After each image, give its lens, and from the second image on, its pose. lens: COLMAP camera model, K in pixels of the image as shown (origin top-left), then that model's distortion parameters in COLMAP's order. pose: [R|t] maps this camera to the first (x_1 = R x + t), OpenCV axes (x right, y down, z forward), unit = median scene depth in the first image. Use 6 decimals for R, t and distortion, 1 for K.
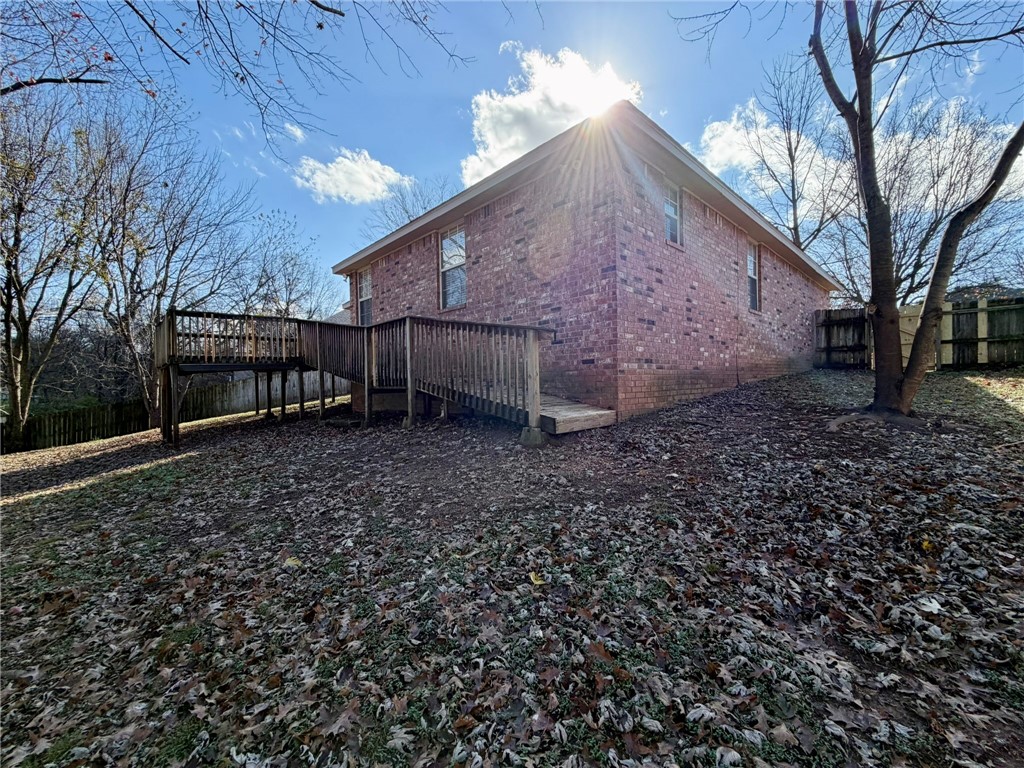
lens RADIAL K [[410.0, 0, 511.9], [0, 410.0, 380.6], [0, 0, 1]] dist [0.003499, 0.000273]
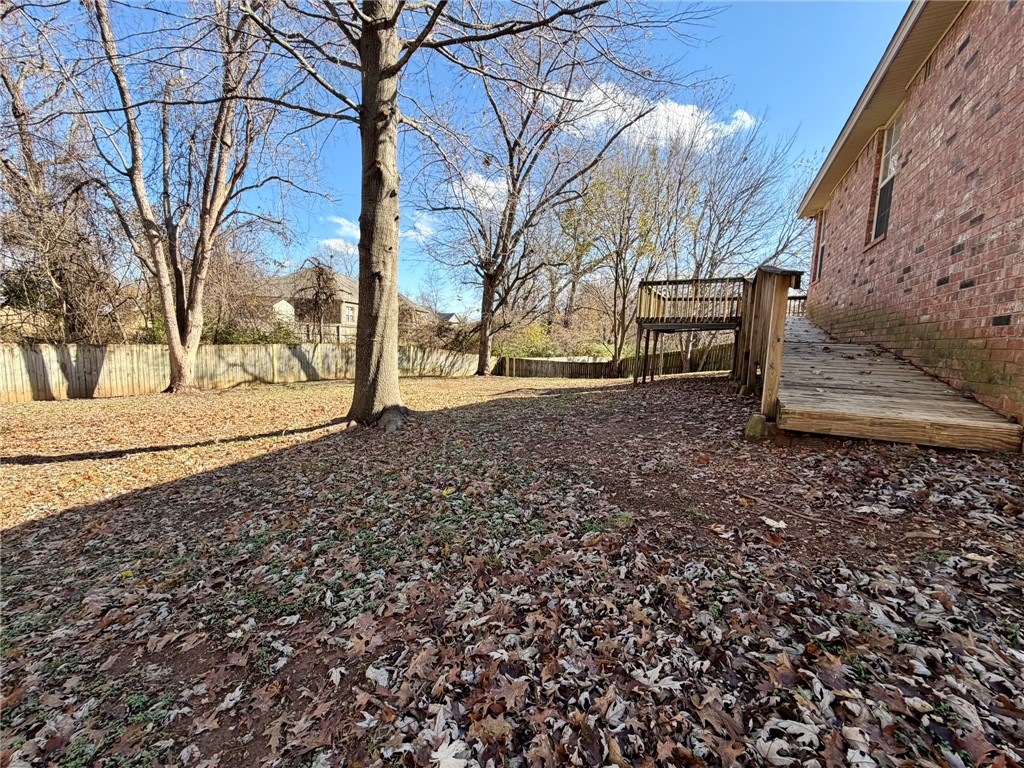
lens RADIAL K [[410.0, 0, 512.0], [0, 410.0, 383.1], [0, 0, 1]] dist [0.003499, 0.000273]
pose [[0.337343, 0.136507, -0.931432, 0.440062], [-0.039532, 0.990612, 0.130863, -0.012592], [0.940551, -0.007324, 0.339572, 0.263842]]
